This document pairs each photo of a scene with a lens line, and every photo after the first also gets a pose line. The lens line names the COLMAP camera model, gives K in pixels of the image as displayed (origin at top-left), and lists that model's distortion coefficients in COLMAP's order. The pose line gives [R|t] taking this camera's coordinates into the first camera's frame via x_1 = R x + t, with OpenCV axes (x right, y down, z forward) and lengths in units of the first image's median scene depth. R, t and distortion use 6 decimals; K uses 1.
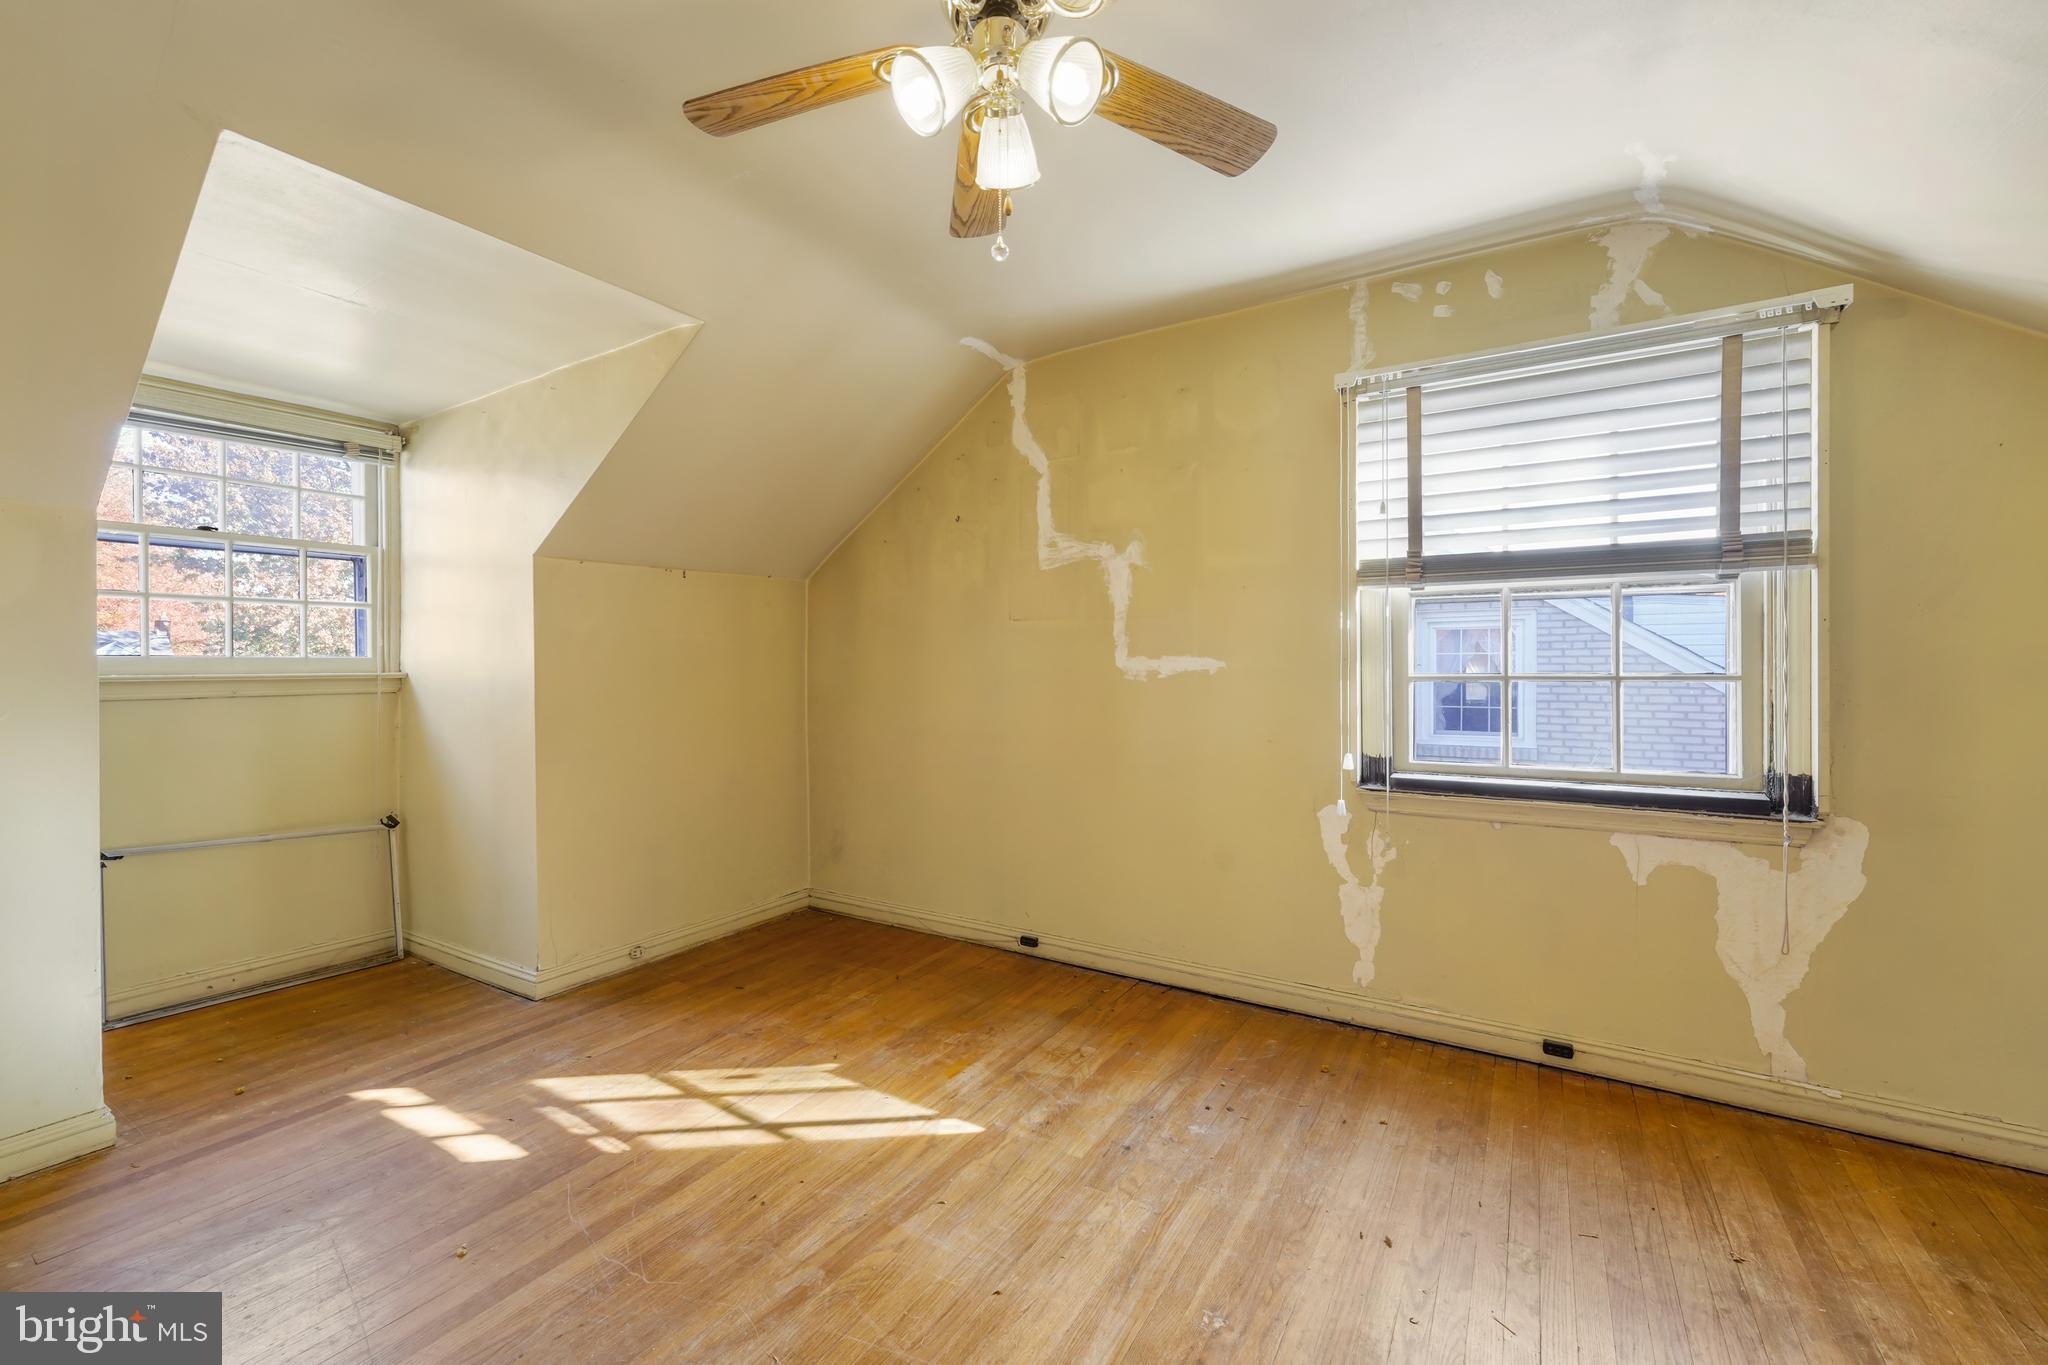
lens RADIAL K [[829.4, 0, 1023.4], [0, 829.4, 654.0], [0, 0, 1]] dist [0.000555, 0.000025]
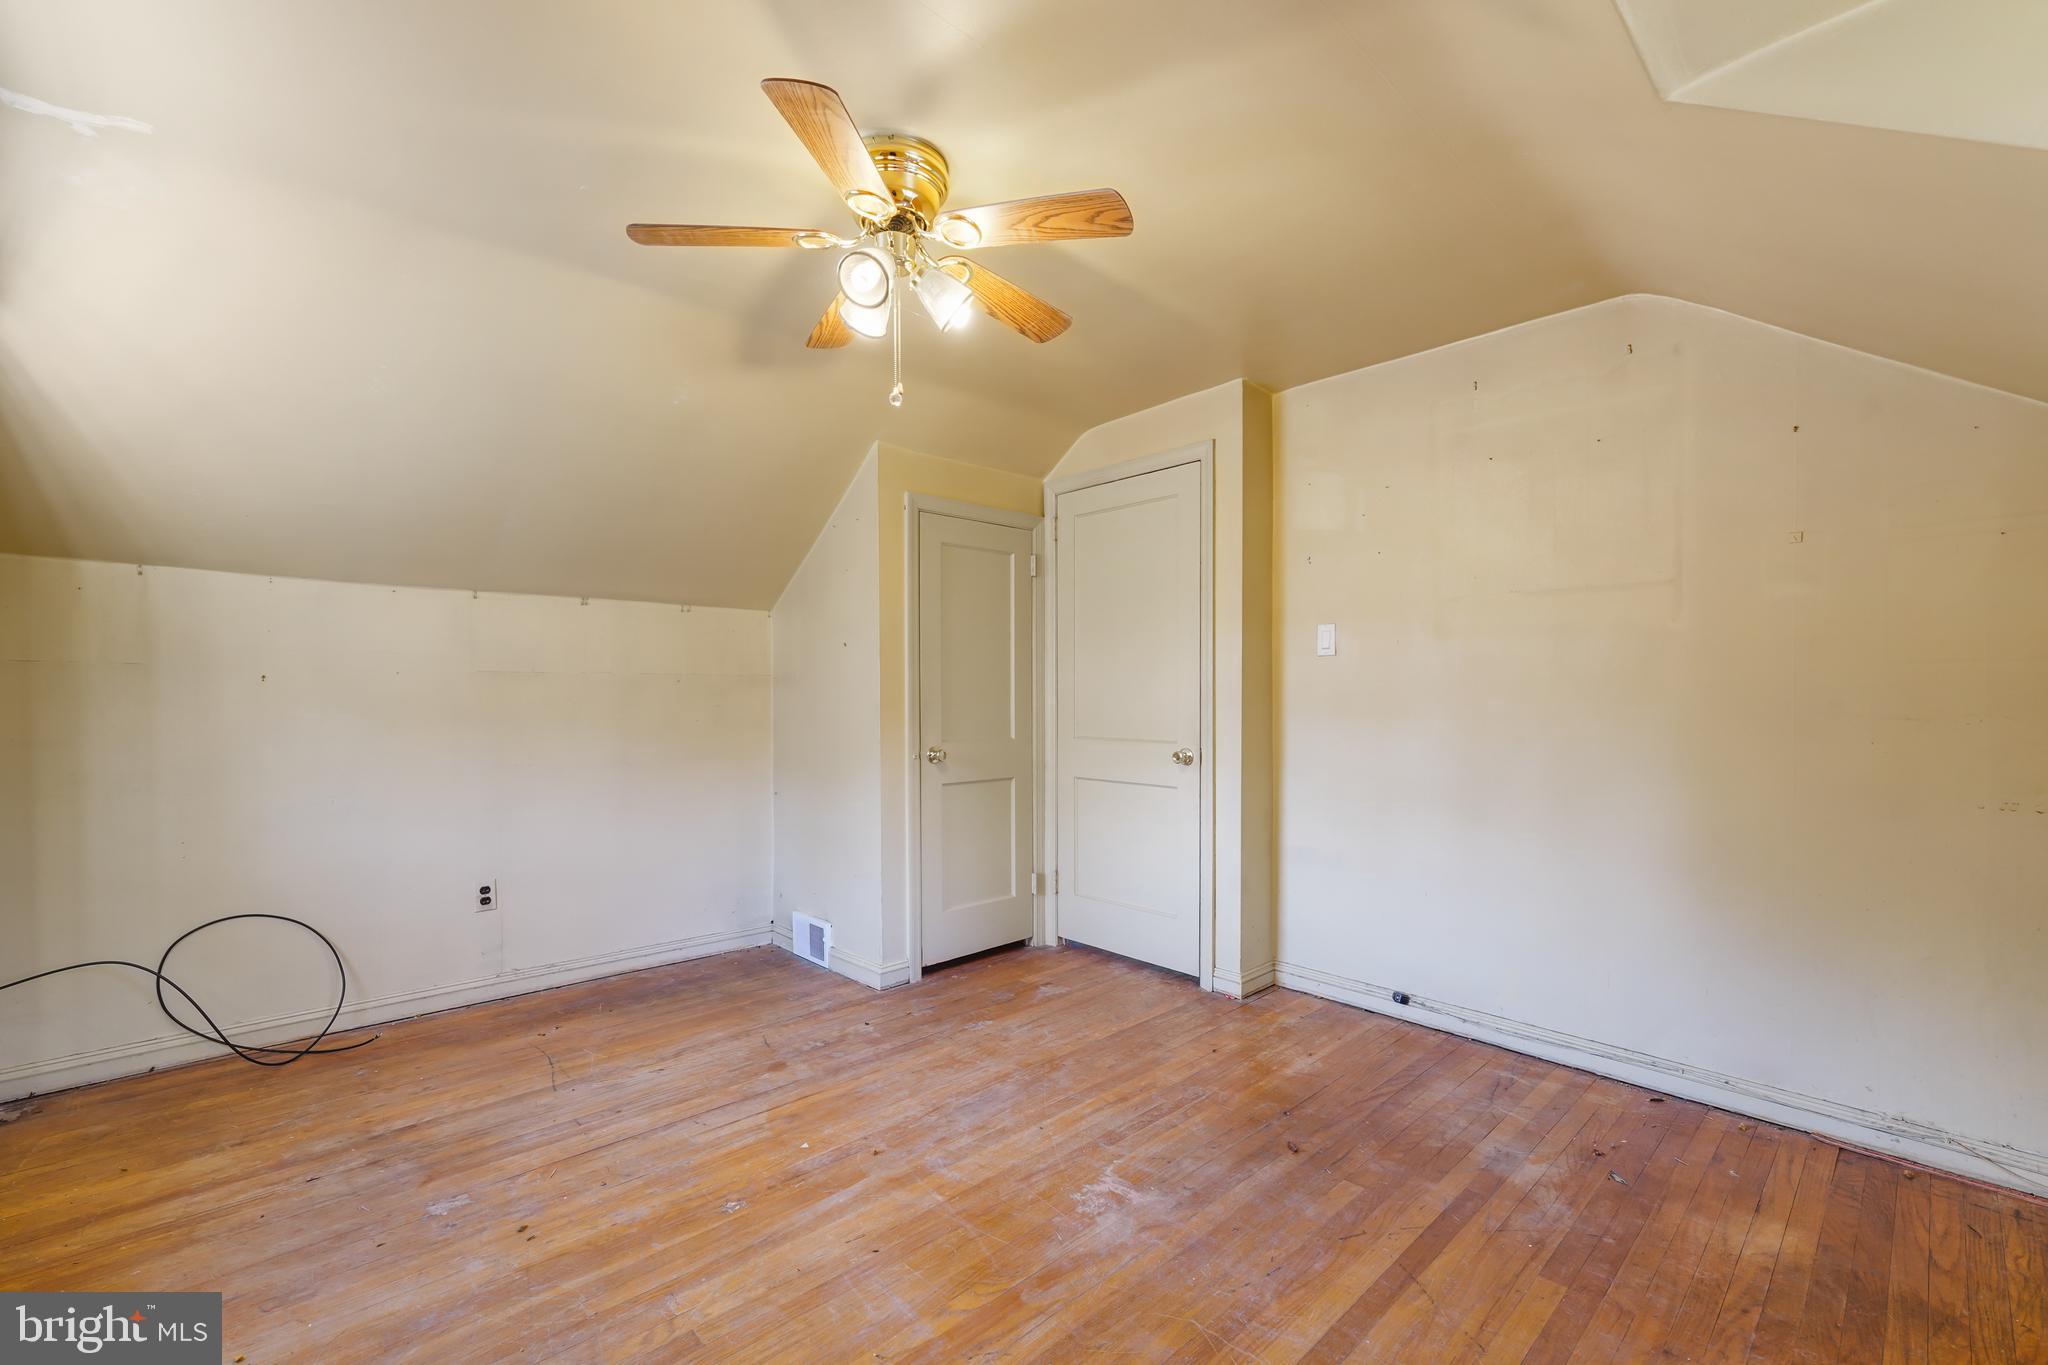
lens RADIAL K [[862.3, 0, 1011.8], [0, 862.3, 695.9], [0, 0, 1]] dist [0.000500, -0.000086]
pose [[-0.961285, 0.006666, 0.275475, -0.508938], [0.004790, 0.999961, -0.007482, 0.018300], [-0.275514, -0.005873, -0.961279, 1.961094]]
